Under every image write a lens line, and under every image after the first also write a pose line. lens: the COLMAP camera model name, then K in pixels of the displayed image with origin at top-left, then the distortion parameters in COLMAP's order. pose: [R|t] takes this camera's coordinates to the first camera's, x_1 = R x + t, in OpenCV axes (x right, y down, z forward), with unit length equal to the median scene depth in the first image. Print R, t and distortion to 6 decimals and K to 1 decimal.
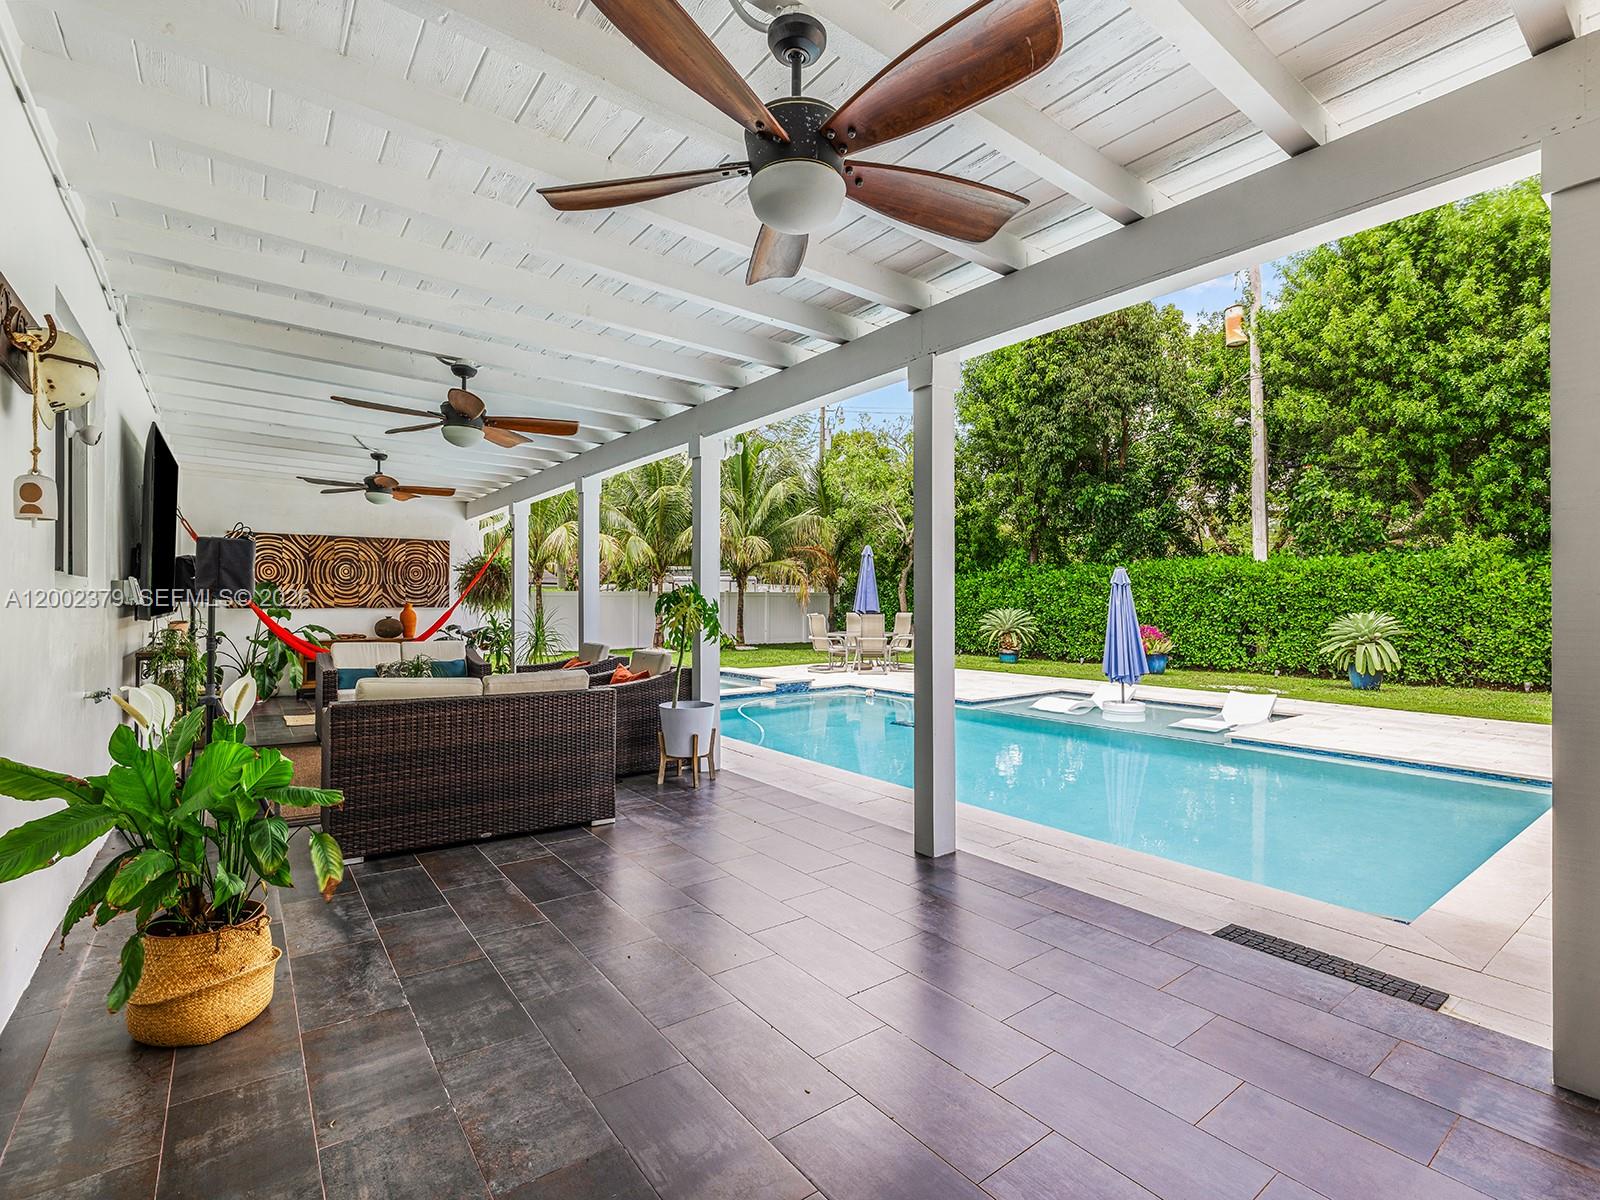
lens RADIAL K [[746.4, 0, 800.0], [0, 746.4, 600.0], [0, 0, 1]] dist [-0.014184, 0.006071]
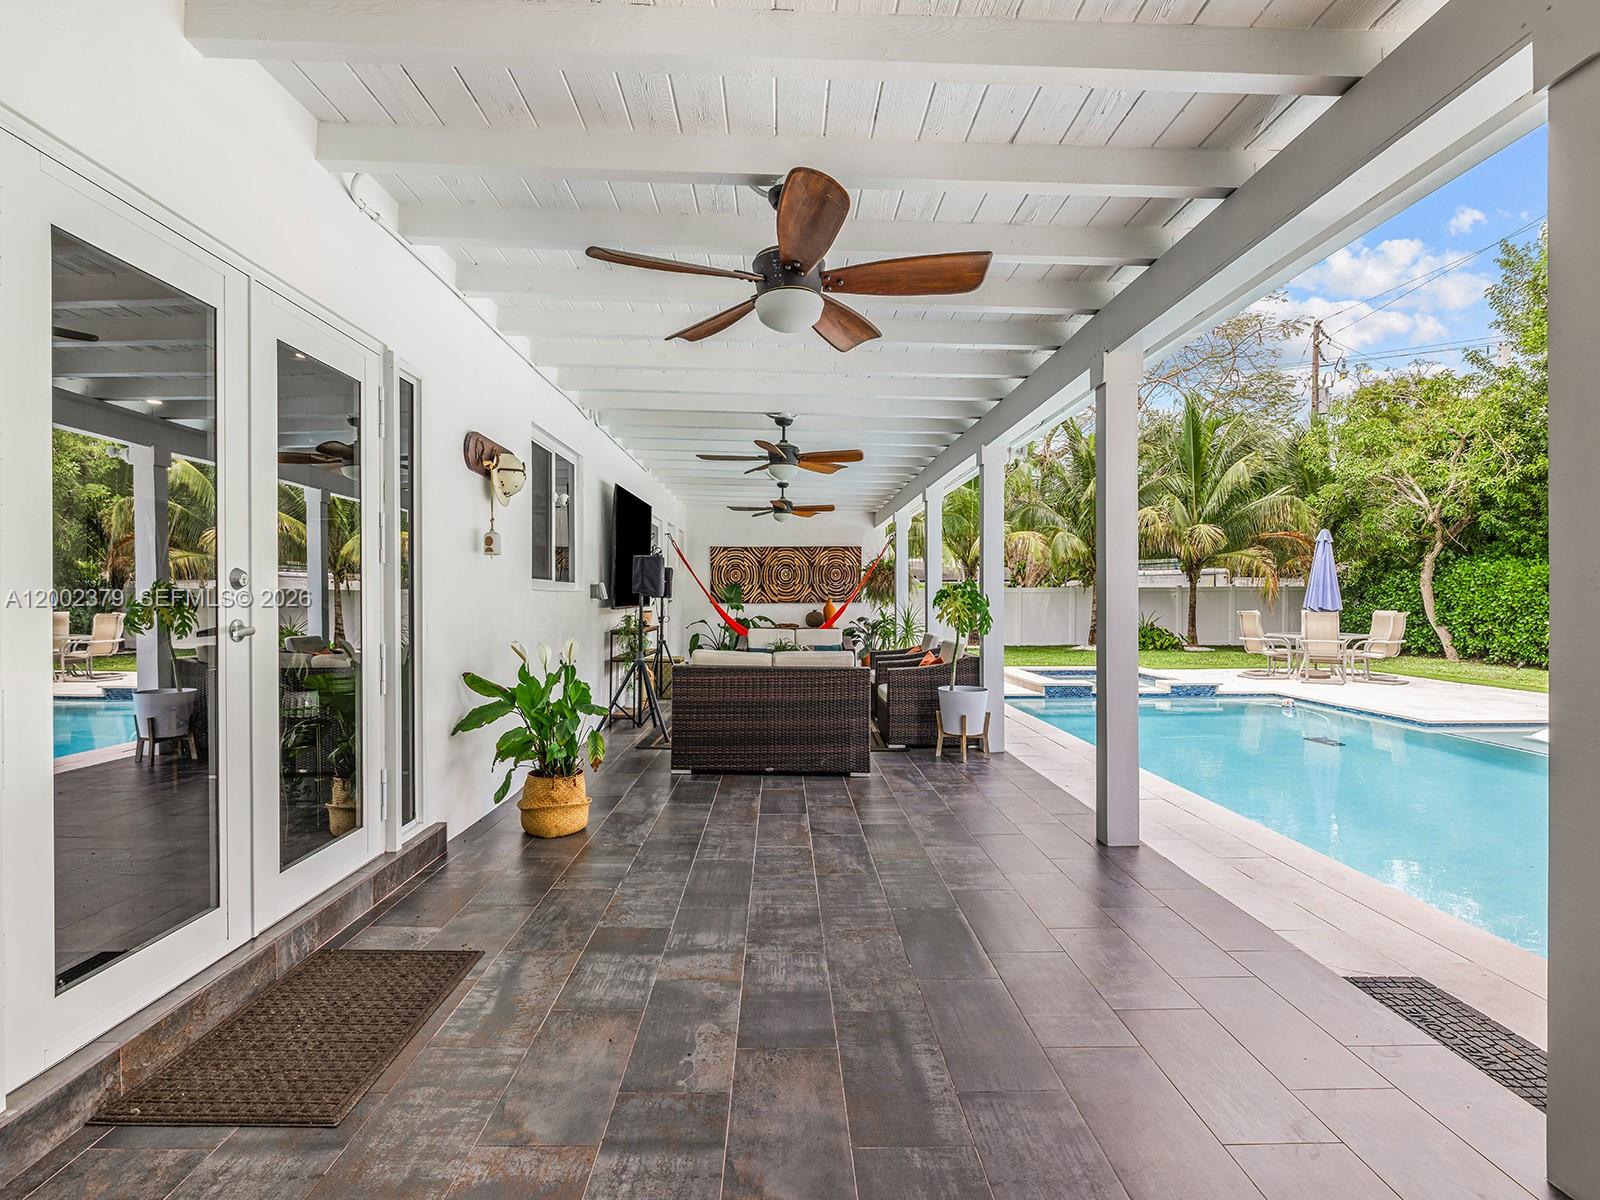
lens RADIAL K [[746.4, 0, 800.0], [0, 746.4, 600.0], [0, 0, 1]] dist [-0.014184, 0.006071]
pose [[0.814563, -0.000888, -0.580075, 0.150425], [0.003596, 0.999987, 0.003519, 0.001256], [0.580064, -0.004953, 0.814556, -0.026139]]
